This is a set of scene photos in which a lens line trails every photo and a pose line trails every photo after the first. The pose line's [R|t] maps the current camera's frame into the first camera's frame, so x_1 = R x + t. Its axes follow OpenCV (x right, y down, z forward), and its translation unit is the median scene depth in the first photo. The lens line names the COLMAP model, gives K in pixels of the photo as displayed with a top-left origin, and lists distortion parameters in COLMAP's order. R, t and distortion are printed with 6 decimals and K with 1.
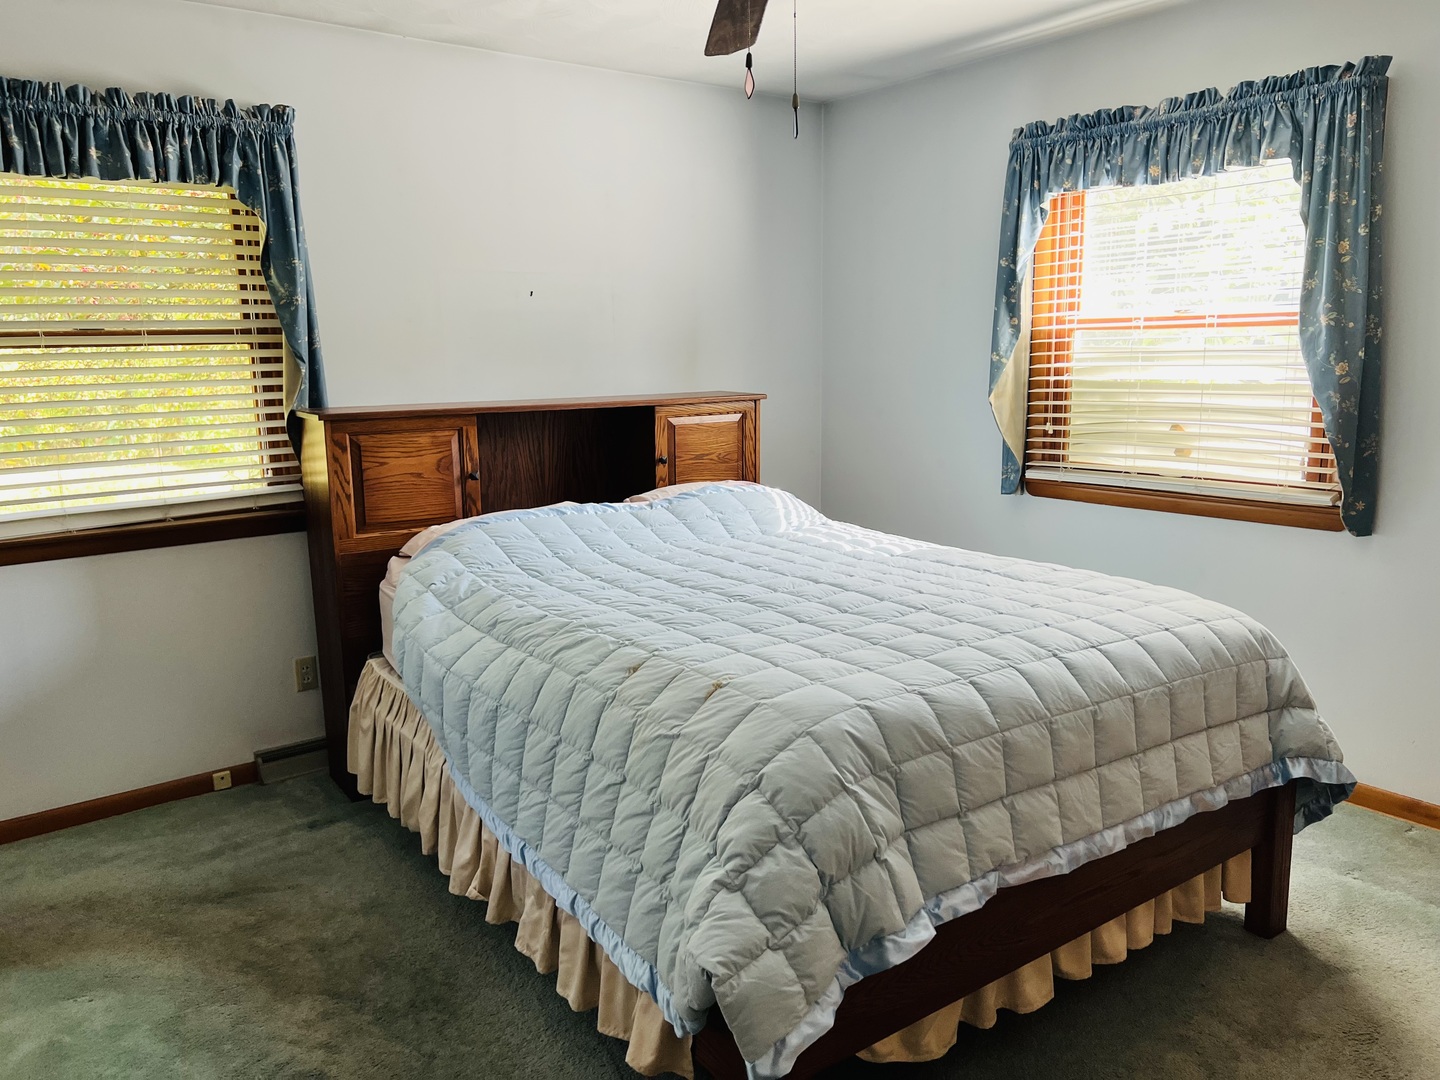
lens RADIAL K [[1087.9, 0, 718.9], [0, 1087.9, 545.9], [0, 0, 1]] dist [0.035789, -0.038910]
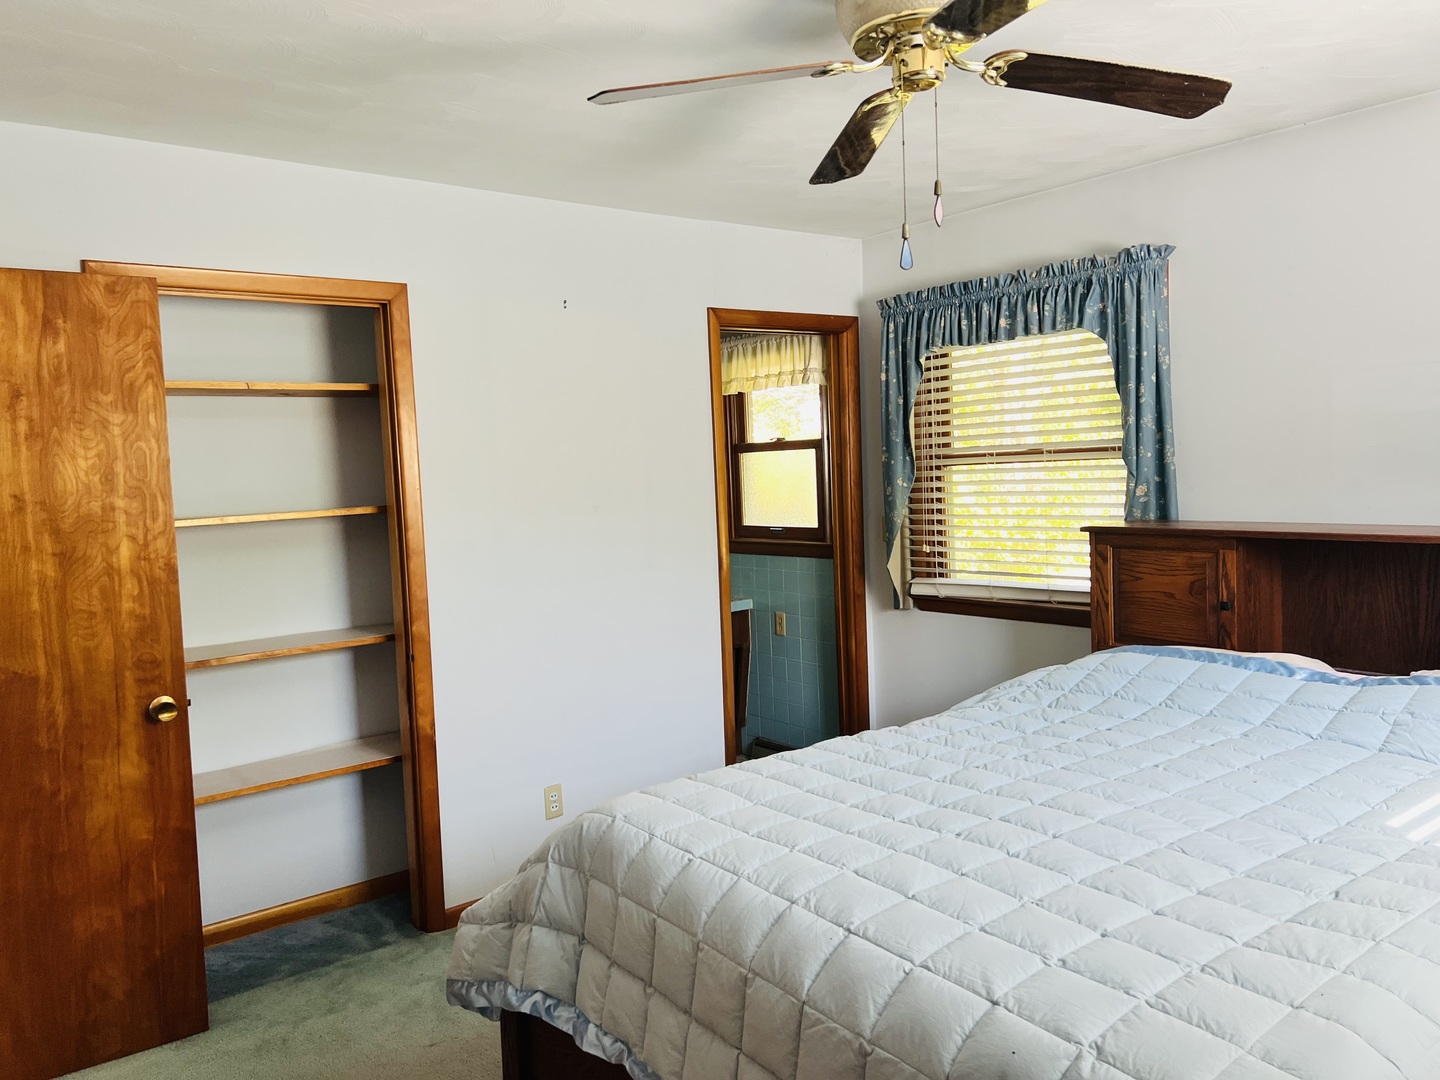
lens RADIAL K [[1078.1, 0, 716.7], [0, 1078.1, 540.5], [0, 0, 1]] dist [0.086850, -0.119312]
pose [[0.027917, 0.084926, -0.995996, 0.690805], [-0.144348, 0.986284, 0.080052, -0.135810], [0.989133, 0.141535, 0.039793, 0.574945]]
